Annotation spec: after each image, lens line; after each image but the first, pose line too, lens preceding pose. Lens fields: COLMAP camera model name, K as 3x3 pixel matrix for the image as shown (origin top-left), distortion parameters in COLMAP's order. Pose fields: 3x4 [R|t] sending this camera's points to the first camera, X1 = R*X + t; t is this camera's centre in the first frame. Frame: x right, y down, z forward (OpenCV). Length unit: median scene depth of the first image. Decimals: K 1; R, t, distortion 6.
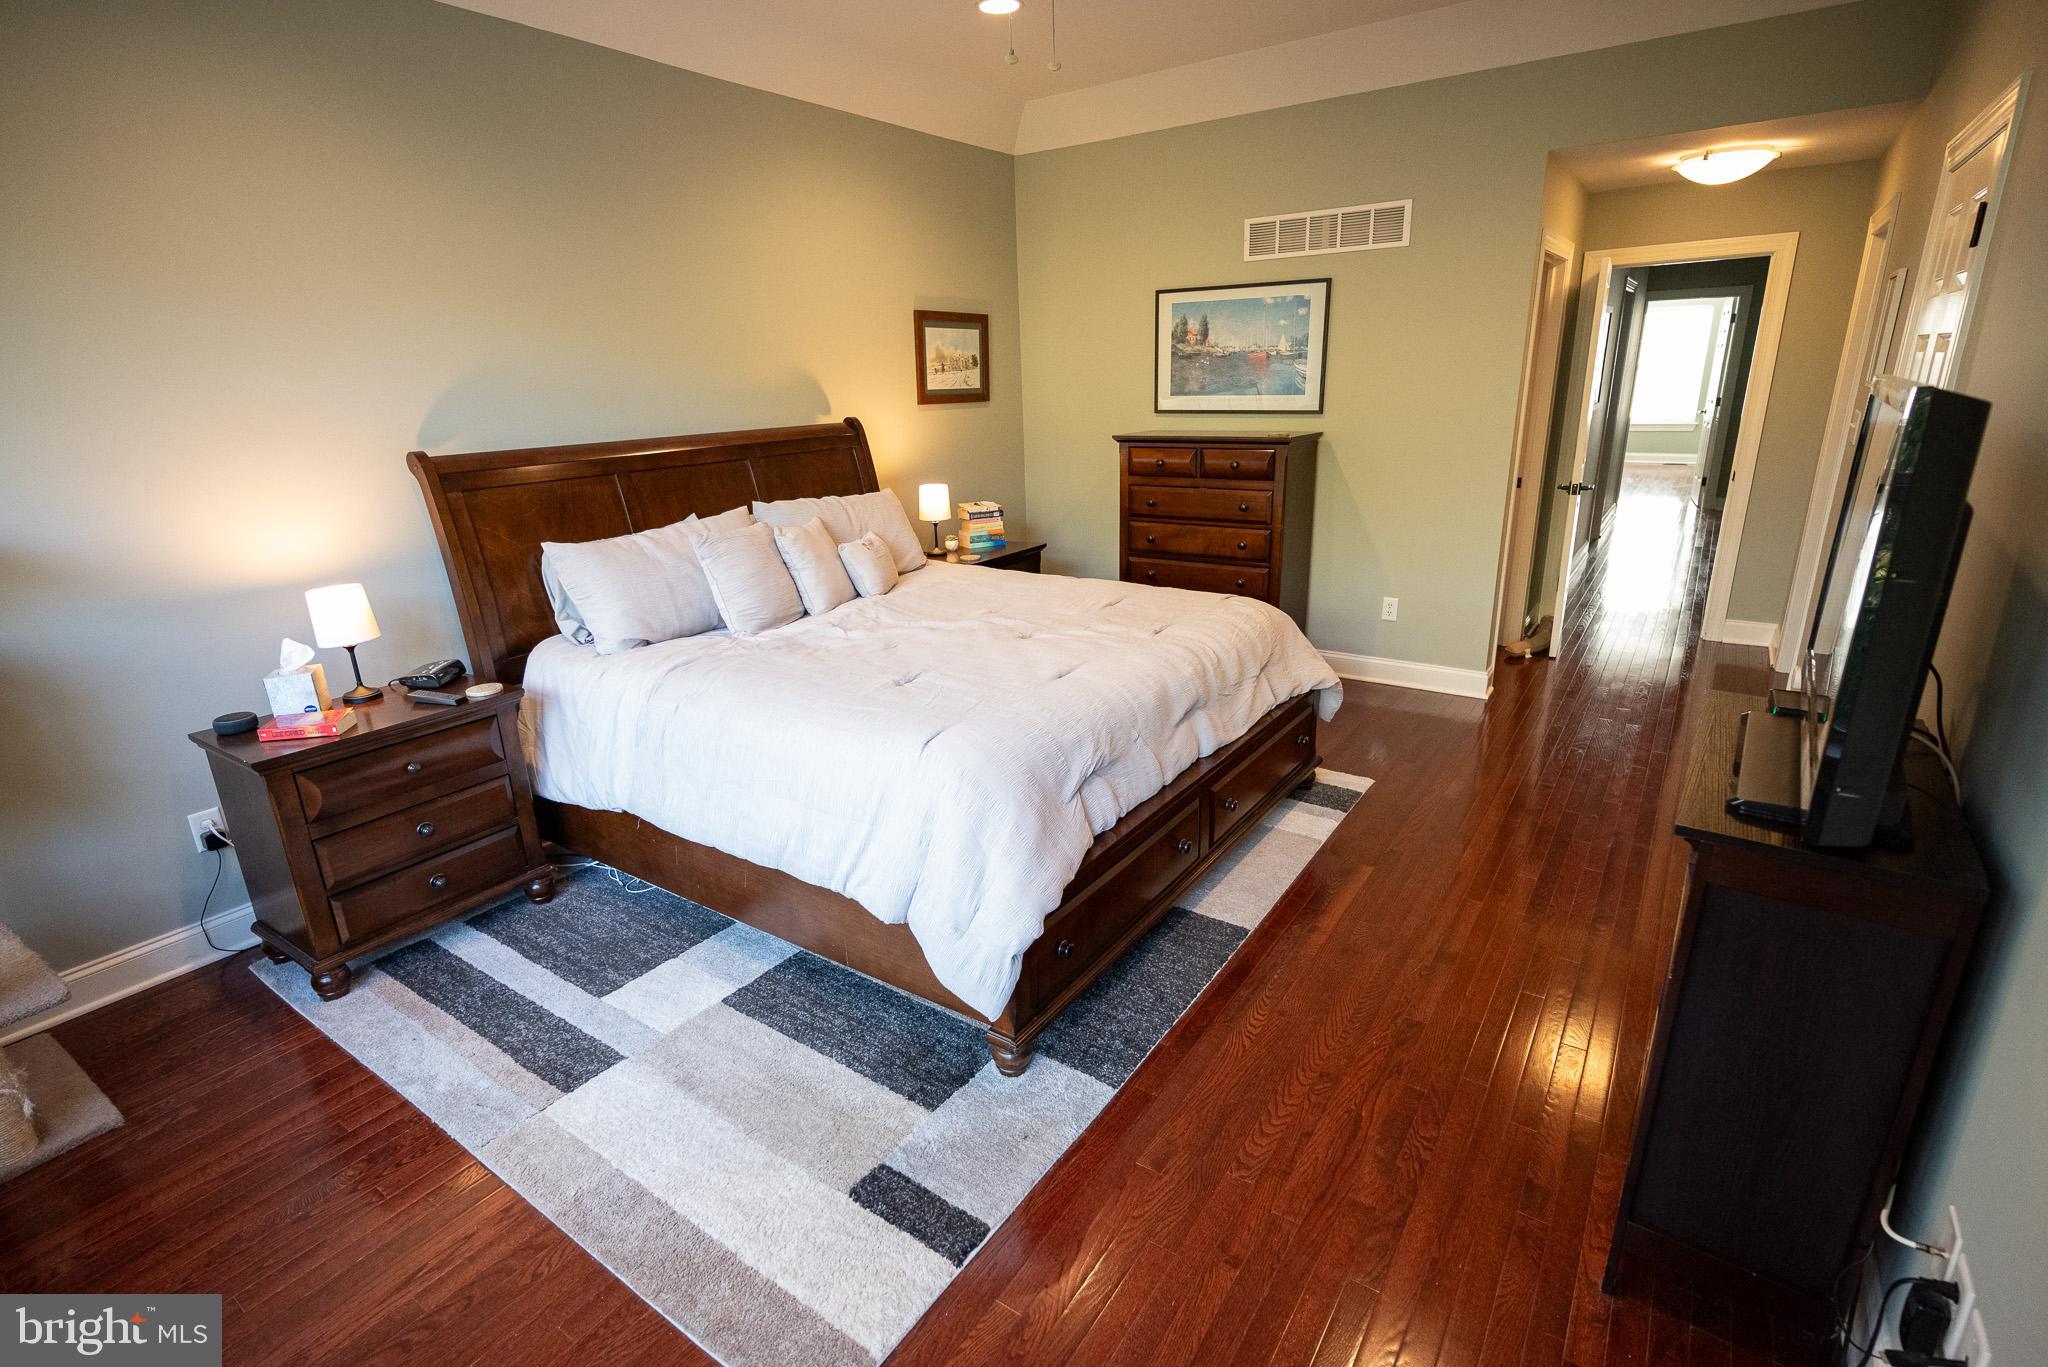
lens RADIAL K [[977.8, 0, 1026.4], [0, 977.8, 684.2], [0, 0, 1]] dist [-0.003278, 0.002889]
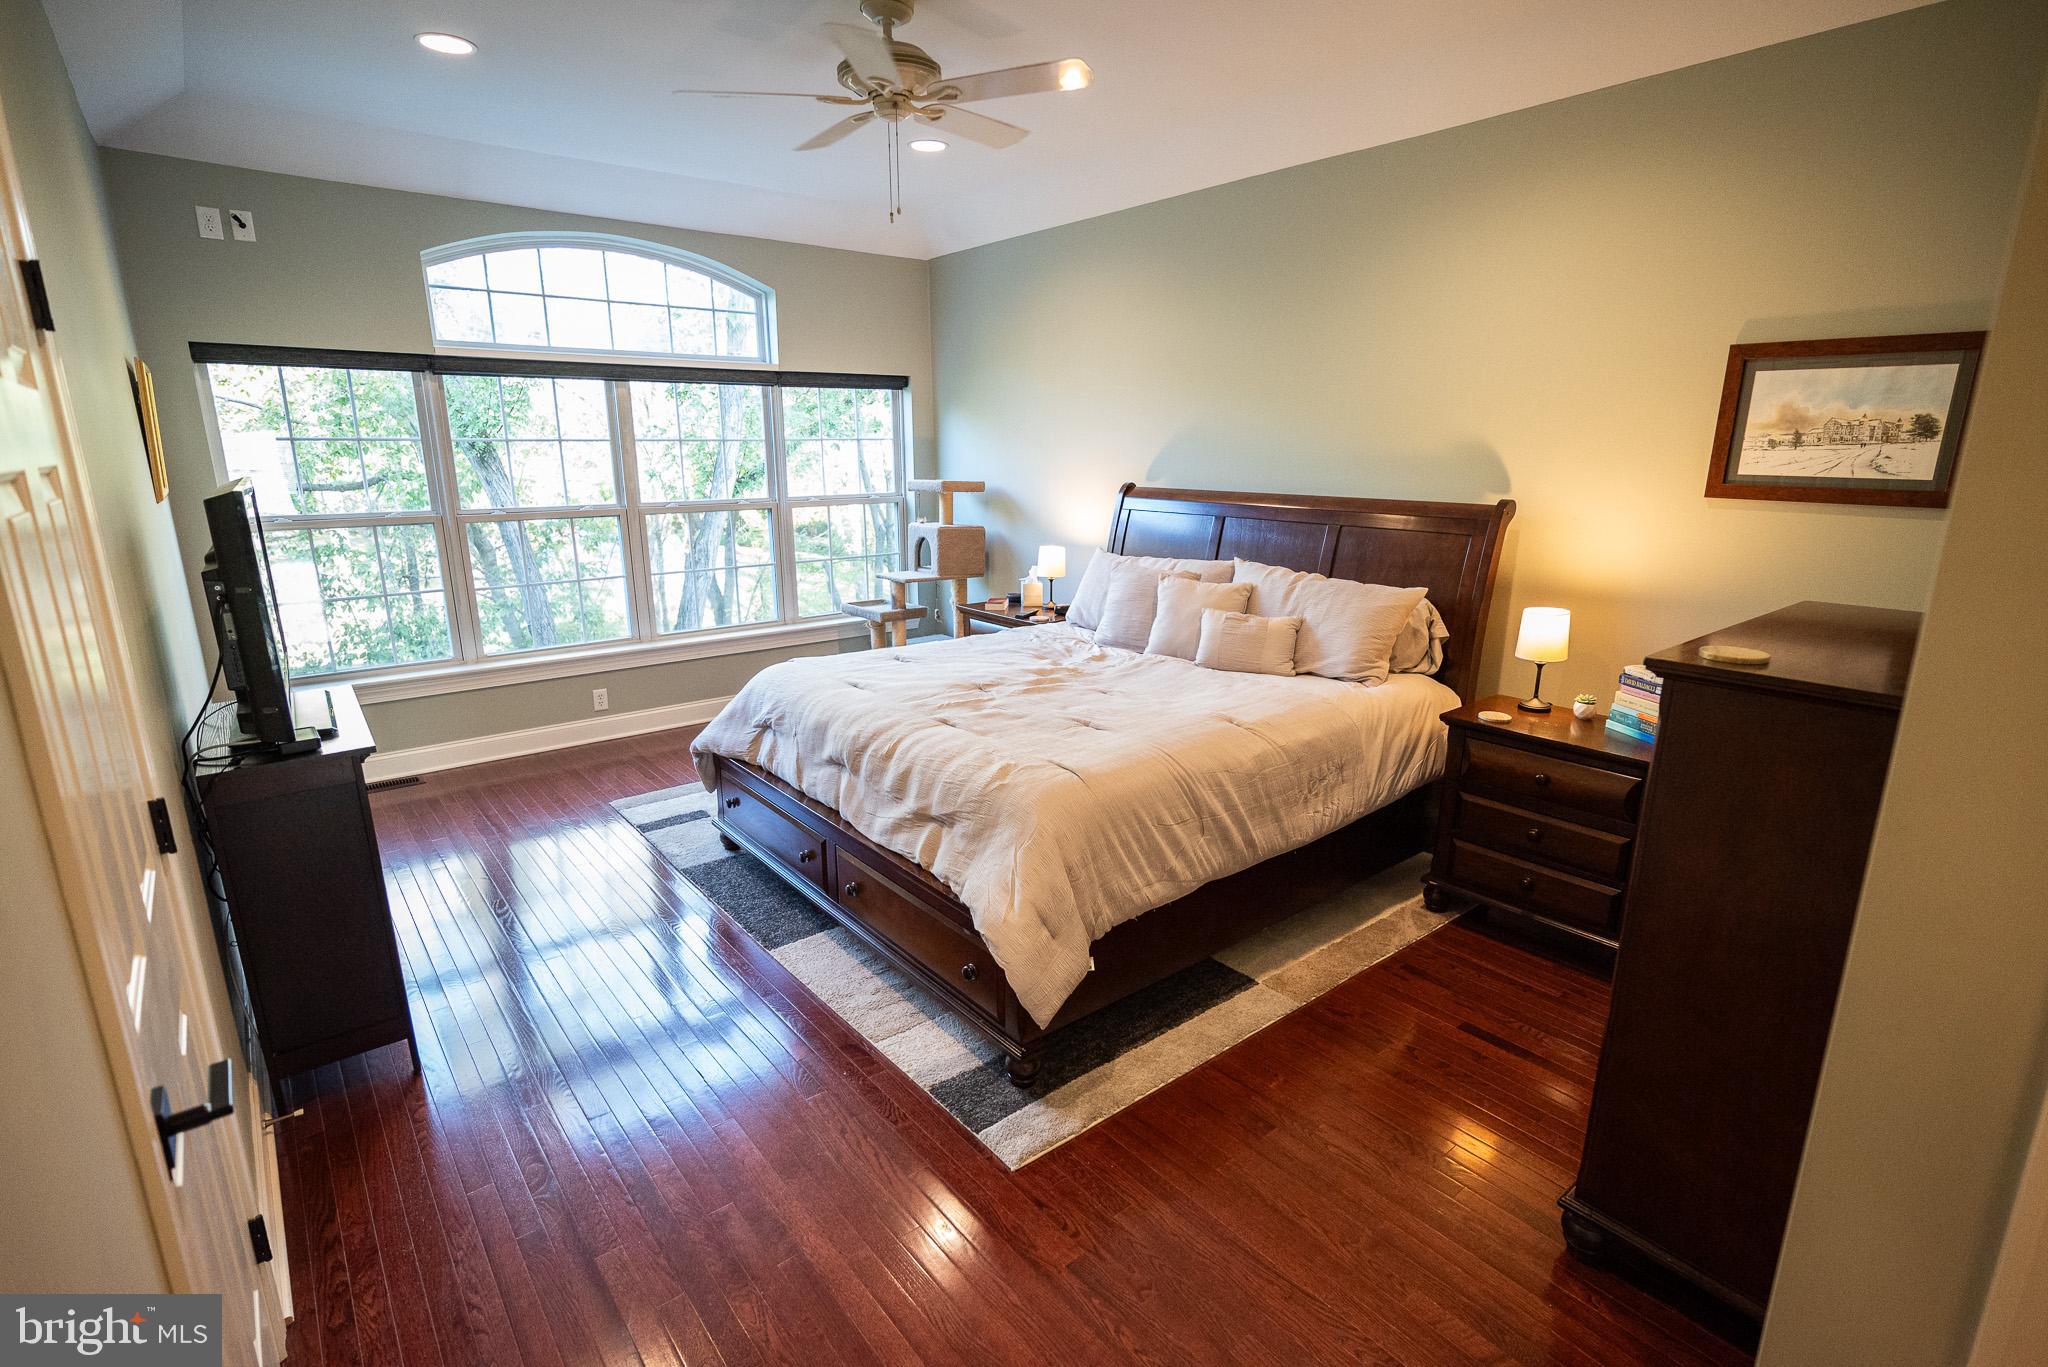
lens RADIAL K [[977.8, 0, 1026.5], [0, 977.8, 685.9], [0, 0, 1]] dist [-0.003278, 0.002889]
pose [[-0.287961, 0.265388, -0.920135, 0.588378], [-0.279465, 0.895721, 0.345807, -0.261638], [0.915957, 0.356725, -0.183766, 0.732868]]
